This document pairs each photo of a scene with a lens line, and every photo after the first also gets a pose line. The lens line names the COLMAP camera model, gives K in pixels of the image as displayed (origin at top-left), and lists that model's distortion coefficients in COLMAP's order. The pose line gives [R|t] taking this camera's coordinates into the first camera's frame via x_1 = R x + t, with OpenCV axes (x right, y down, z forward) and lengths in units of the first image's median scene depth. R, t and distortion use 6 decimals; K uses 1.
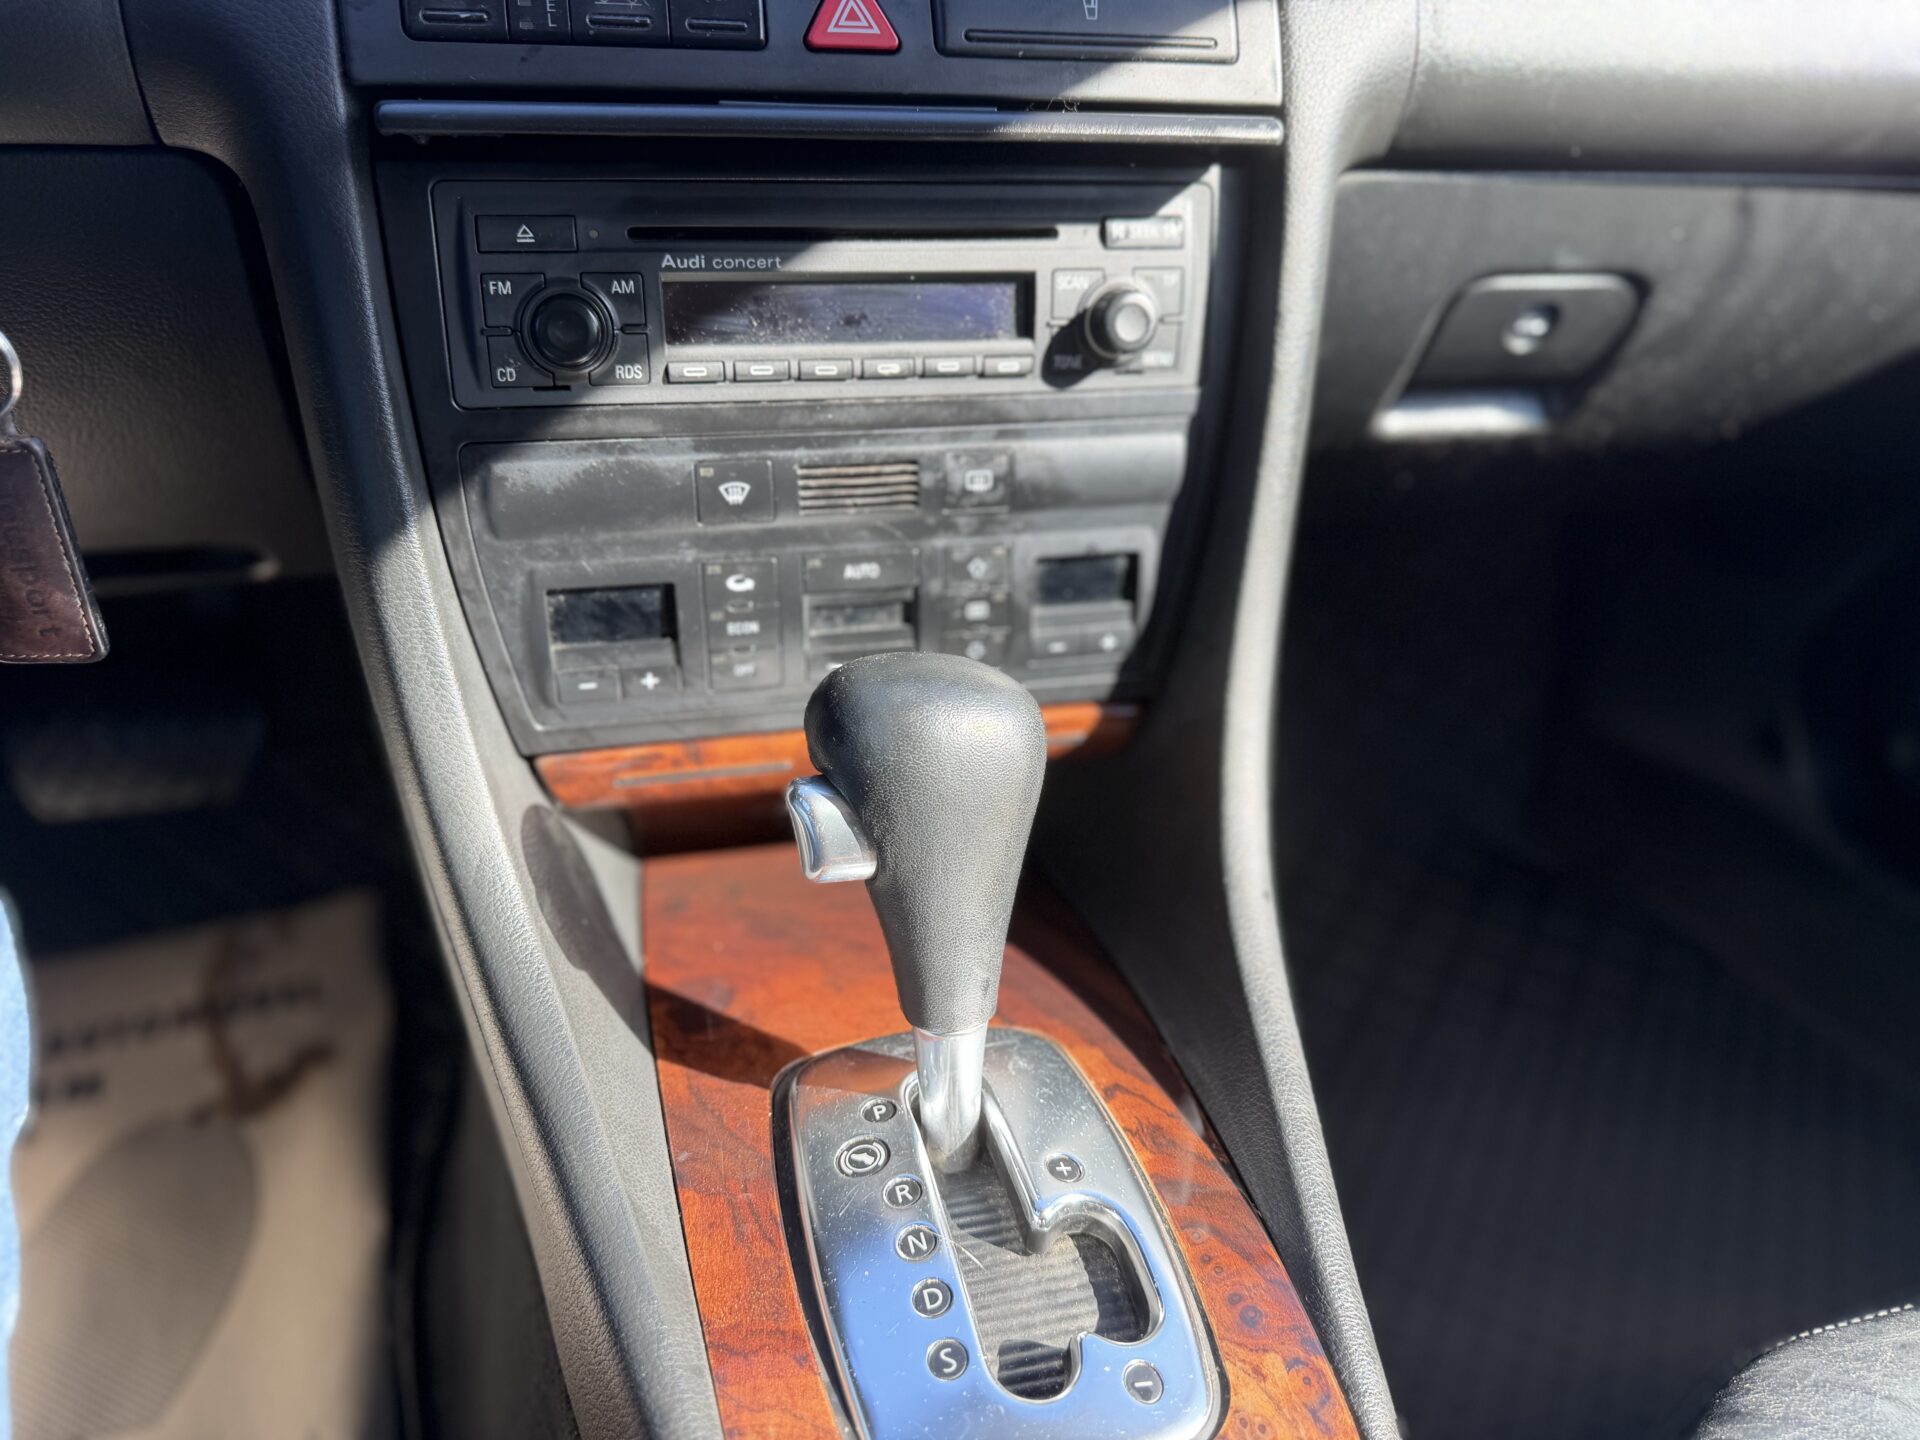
lens RADIAL K [[1330.8, 0, 972.2], [0, 1330.8, 723.3], [0, 0, 1]] dist [0.002551, -0.007612]
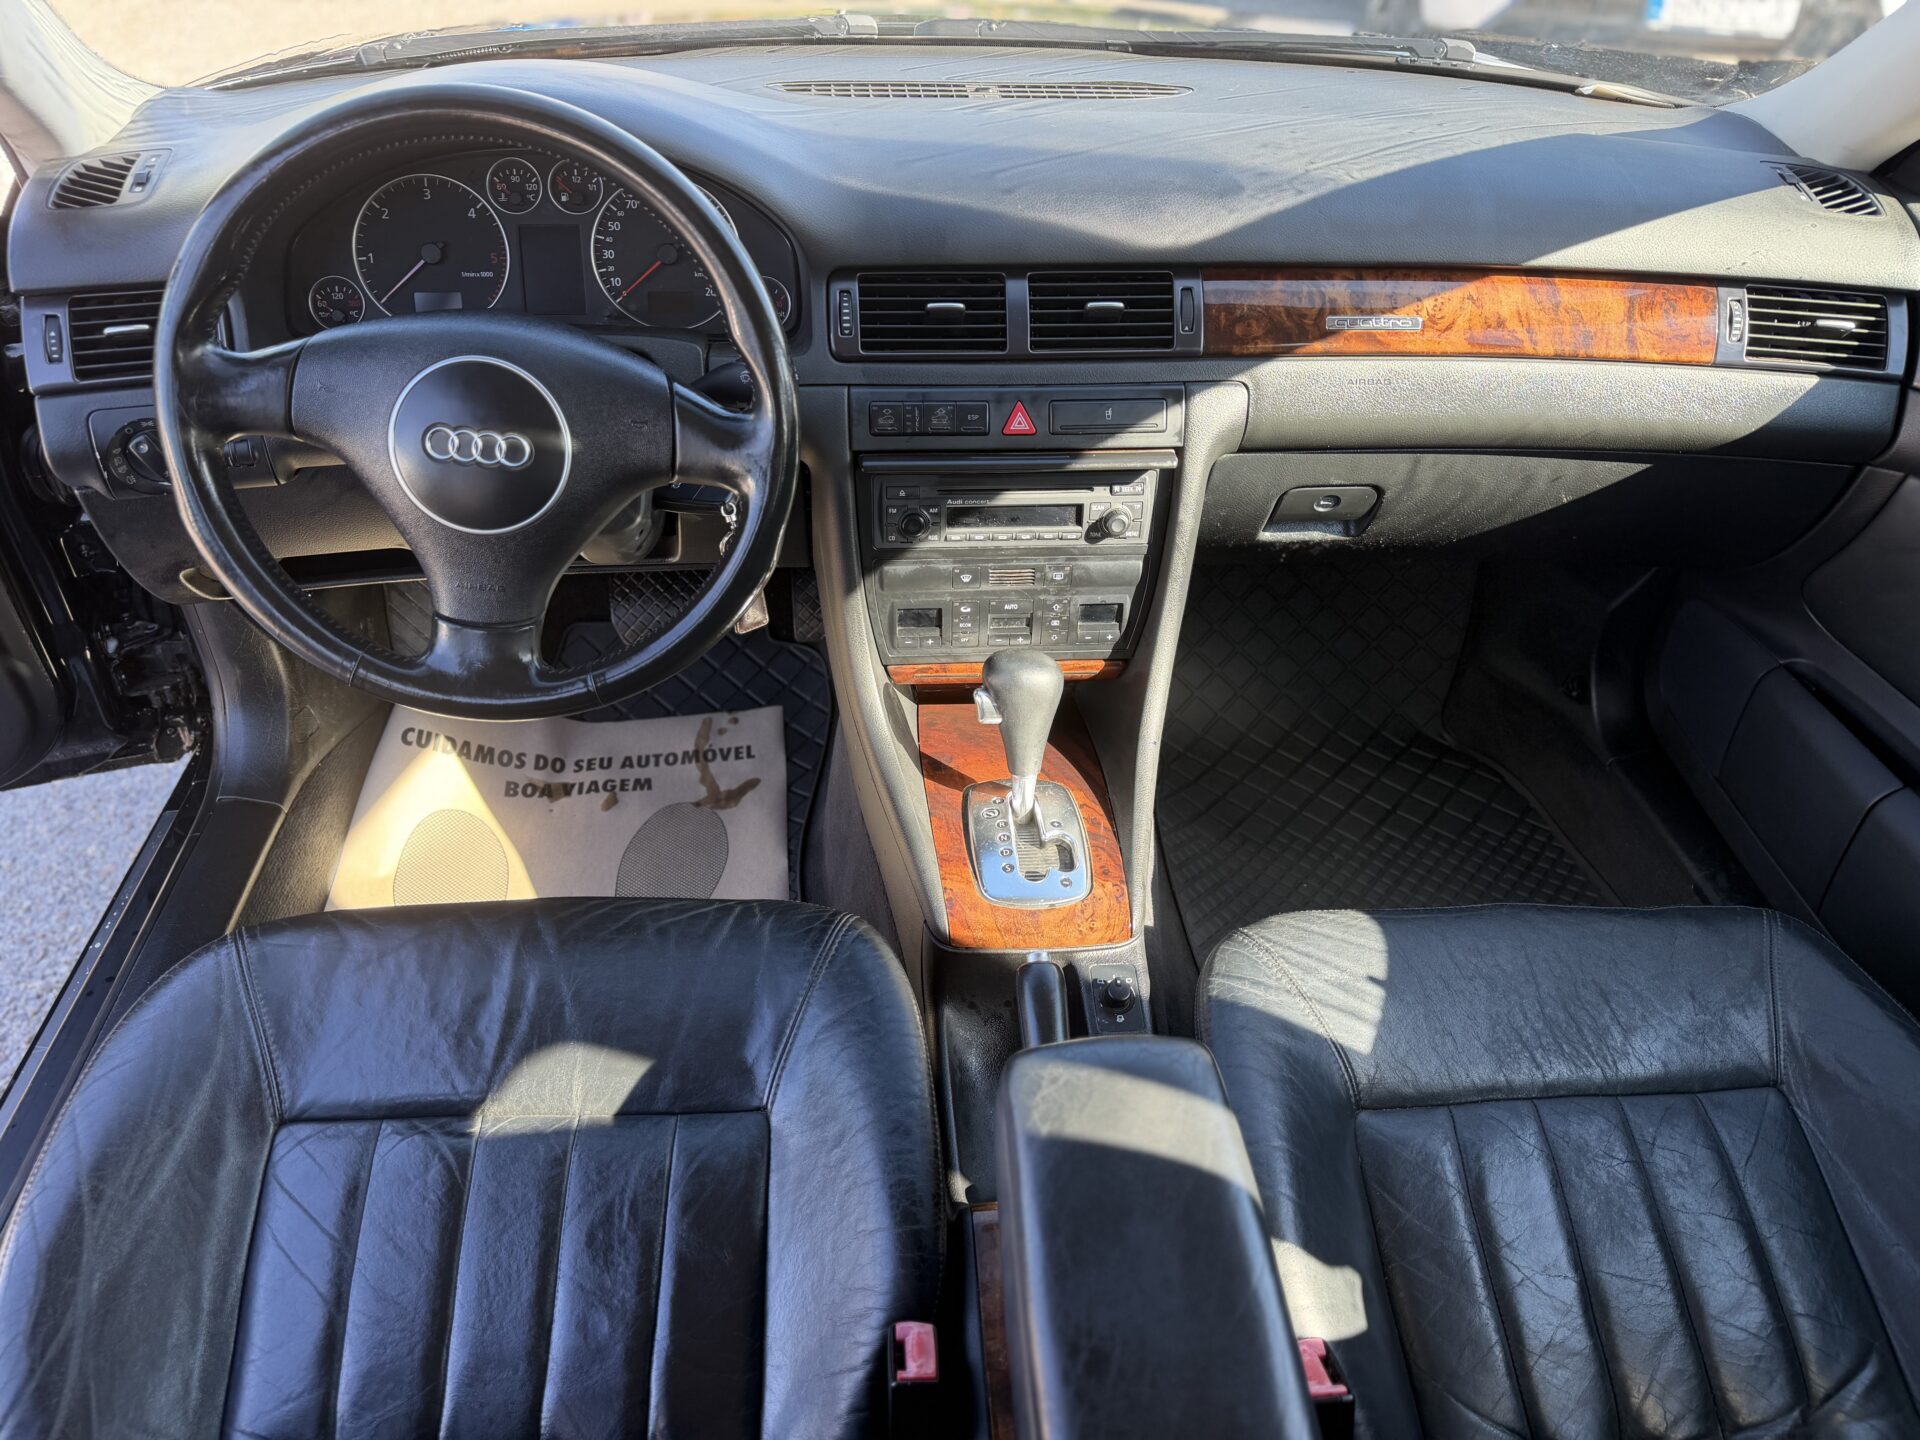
lens RADIAL K [[1330.8, 0, 961.6], [0, 1330.8, 718.8], [0, 0, 1]] dist [0.002551, -0.007612]
pose [[0.982537, 0.098380, -0.157935, 0.269148], [-0.076815, 0.987550, 0.137277, -0.259011], [0.169474, -0.122748, 0.977861, -1.690387]]
